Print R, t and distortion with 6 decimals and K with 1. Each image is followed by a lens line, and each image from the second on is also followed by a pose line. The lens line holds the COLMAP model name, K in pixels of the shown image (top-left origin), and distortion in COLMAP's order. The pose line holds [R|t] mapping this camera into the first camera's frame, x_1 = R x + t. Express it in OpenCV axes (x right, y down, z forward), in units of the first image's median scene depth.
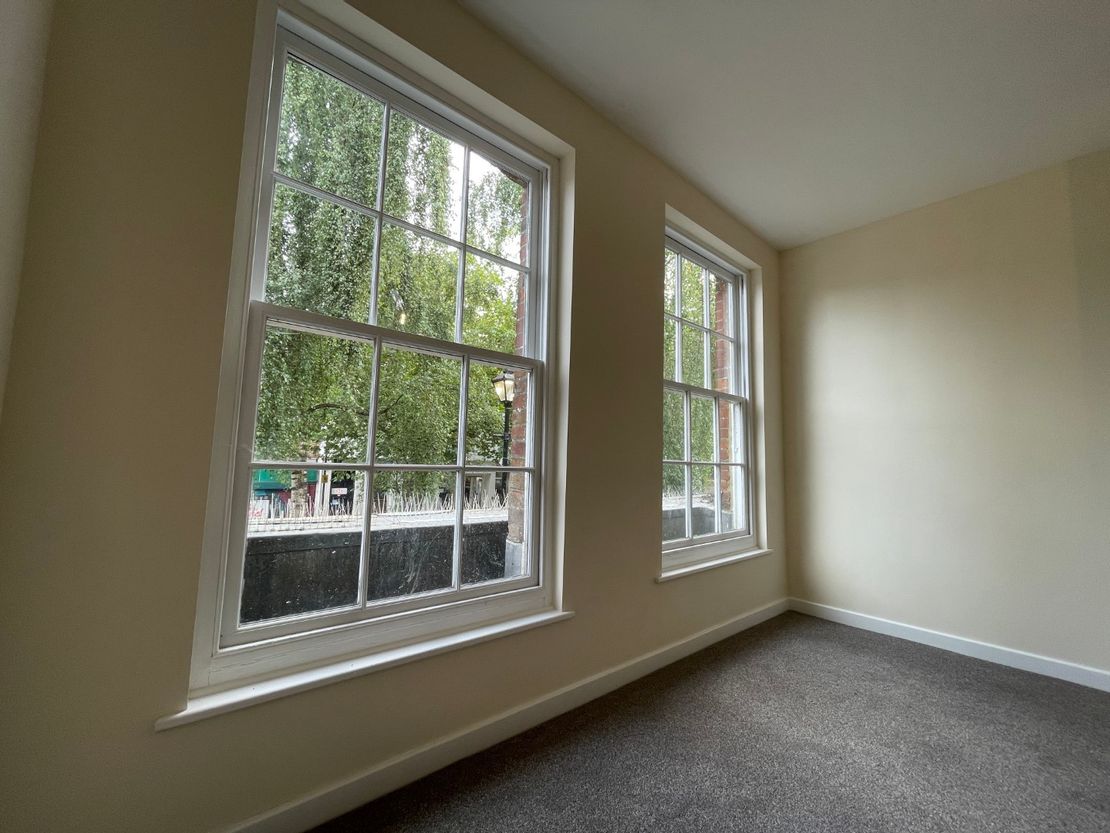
lens RADIAL K [[443.3, 0, 552.8], [0, 443.3, 414.8], [0, 0, 1]] dist [-0.009914, -0.000562]
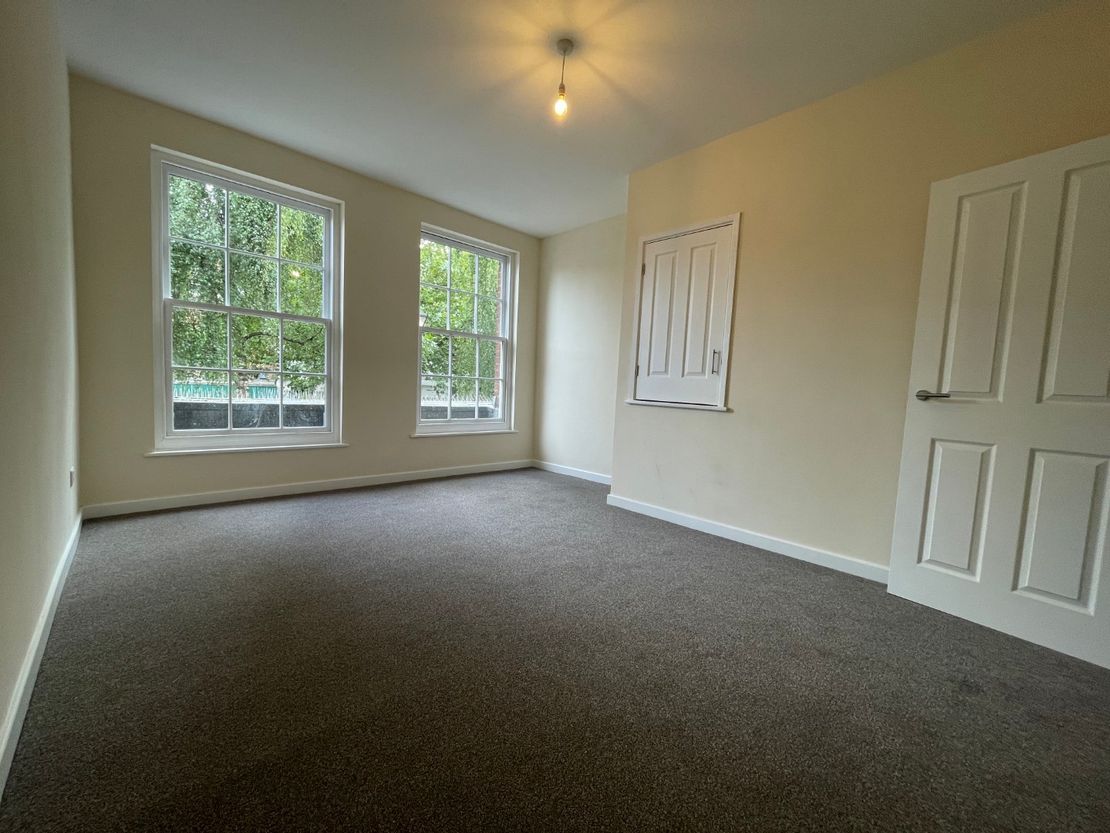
lens RADIAL K [[443.3, 0, 556.0], [0, 443.3, 418.6], [0, 0, 1]] dist [-0.009914, -0.000562]
pose [[0.997951, 0.011267, 0.062990, 0.536201], [-0.021701, 0.985633, 0.167502, -0.025846], [-0.060198, -0.168525, 0.983857, -0.654520]]
